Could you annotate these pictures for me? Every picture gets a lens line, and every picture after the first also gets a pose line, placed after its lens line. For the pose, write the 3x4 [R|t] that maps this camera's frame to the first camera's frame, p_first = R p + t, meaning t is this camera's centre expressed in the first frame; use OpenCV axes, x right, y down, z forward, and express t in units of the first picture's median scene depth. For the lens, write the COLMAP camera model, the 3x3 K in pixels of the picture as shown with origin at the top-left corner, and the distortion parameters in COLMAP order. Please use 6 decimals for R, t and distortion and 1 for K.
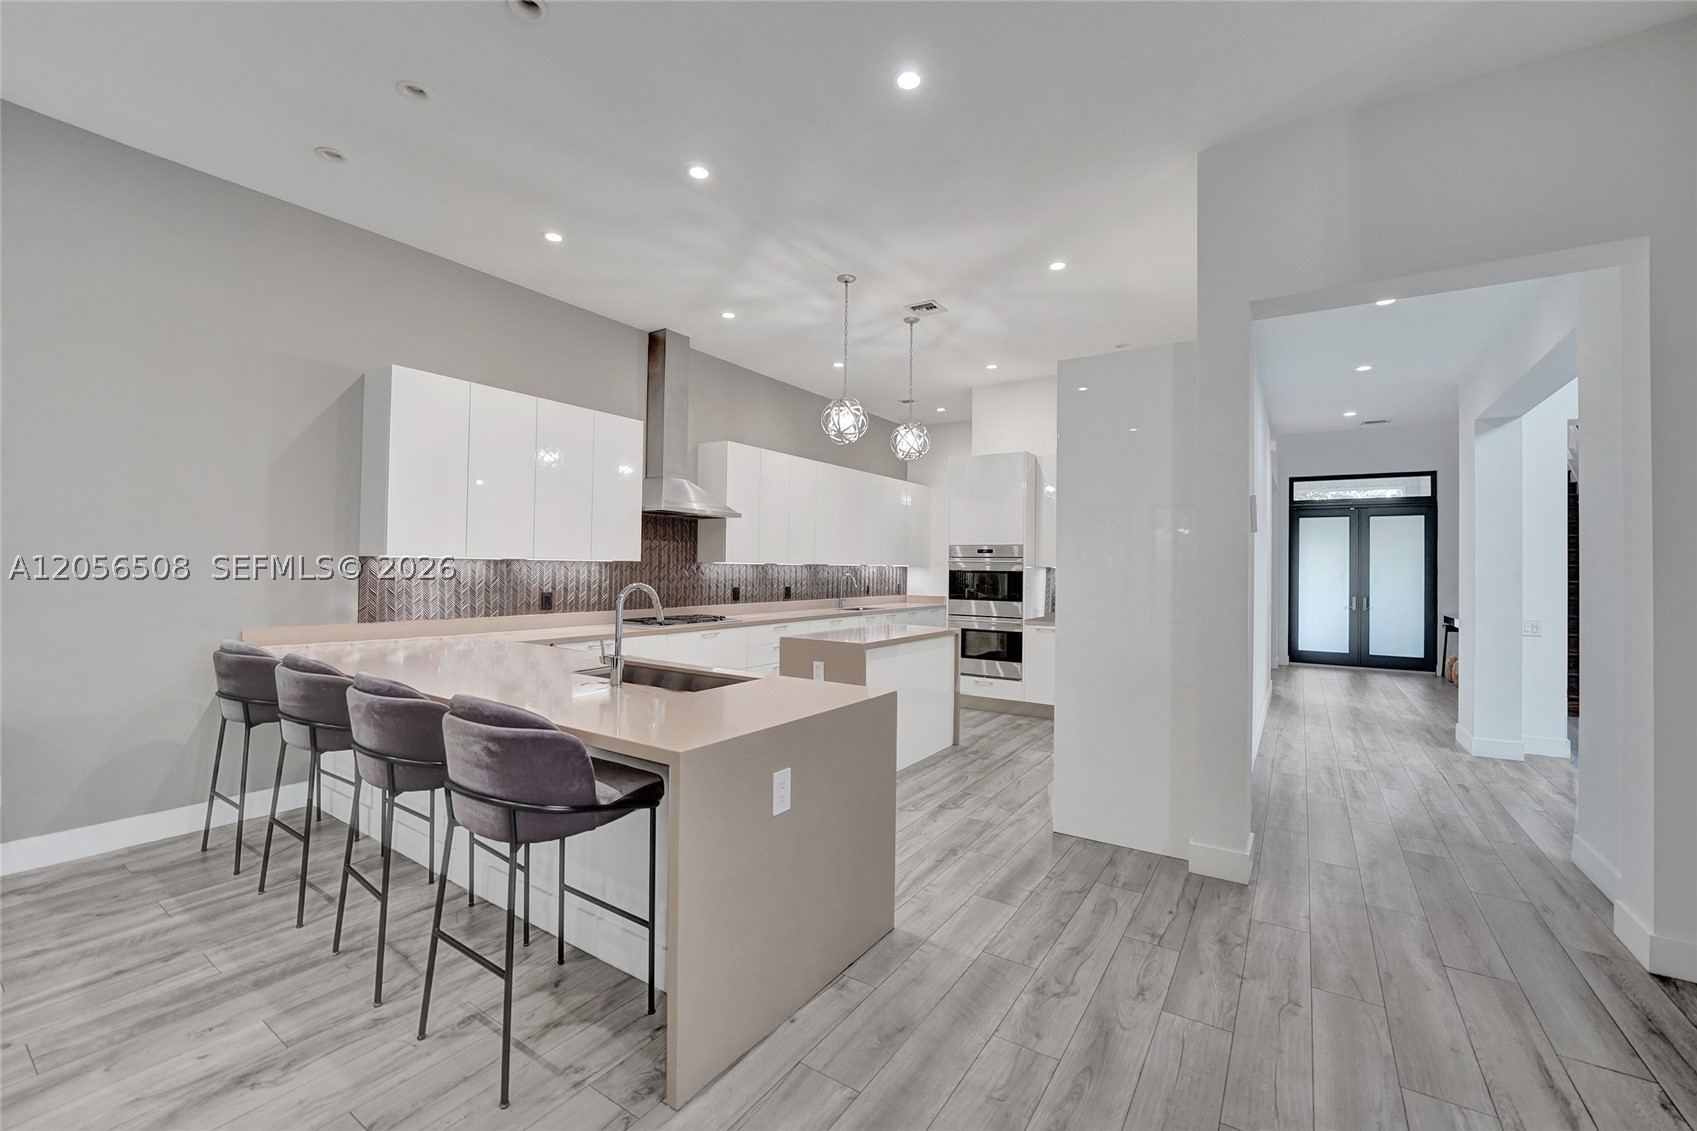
lens RADIAL K [[694.7, 0, 842.5], [0, 694.7, 559.0], [0, 0, 1]] dist [-0.015452, -0.000717]
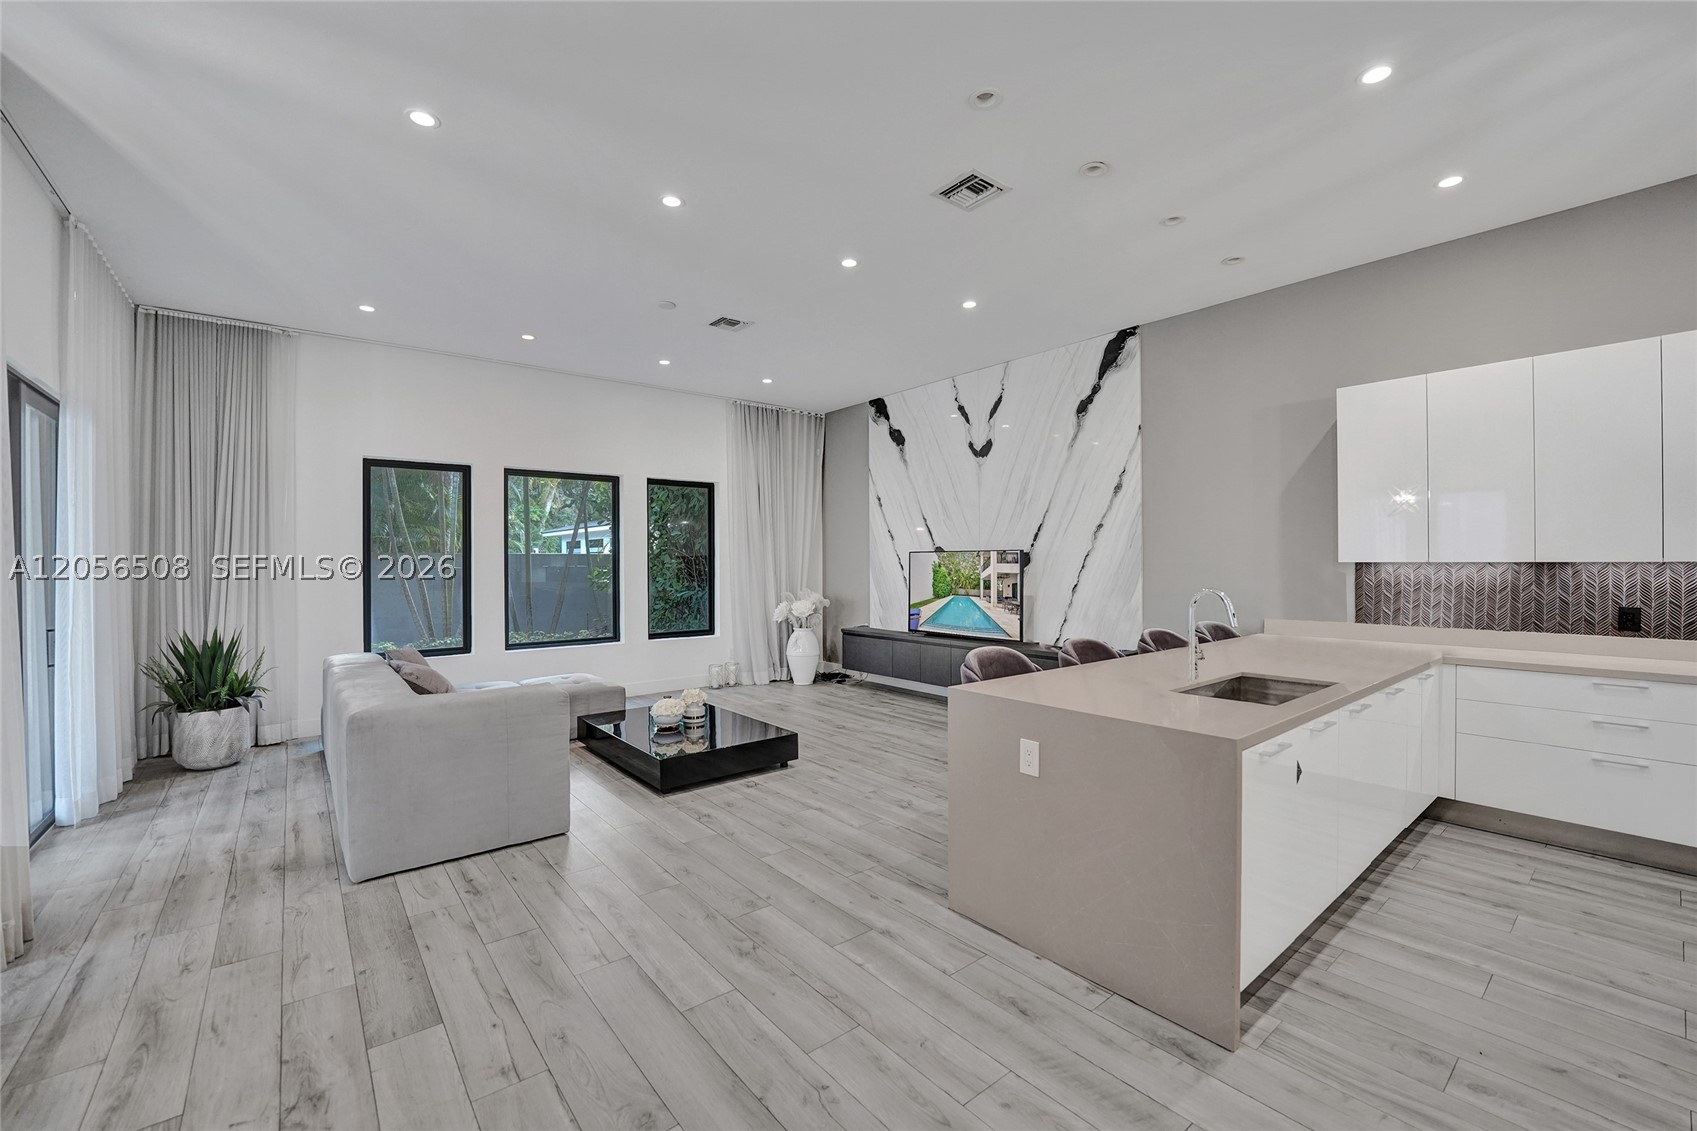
lens RADIAL K [[694.7, 0, 849.6], [0, 694.7, 565.8], [0, 0, 1]] dist [-0.015452, -0.000717]
pose [[-0.295138, -0.011214, -0.955389, 1.073676], [0.013590, 0.999781, -0.015934, 0.013929], [0.955358, -0.017686, -0.294921, 0.977188]]
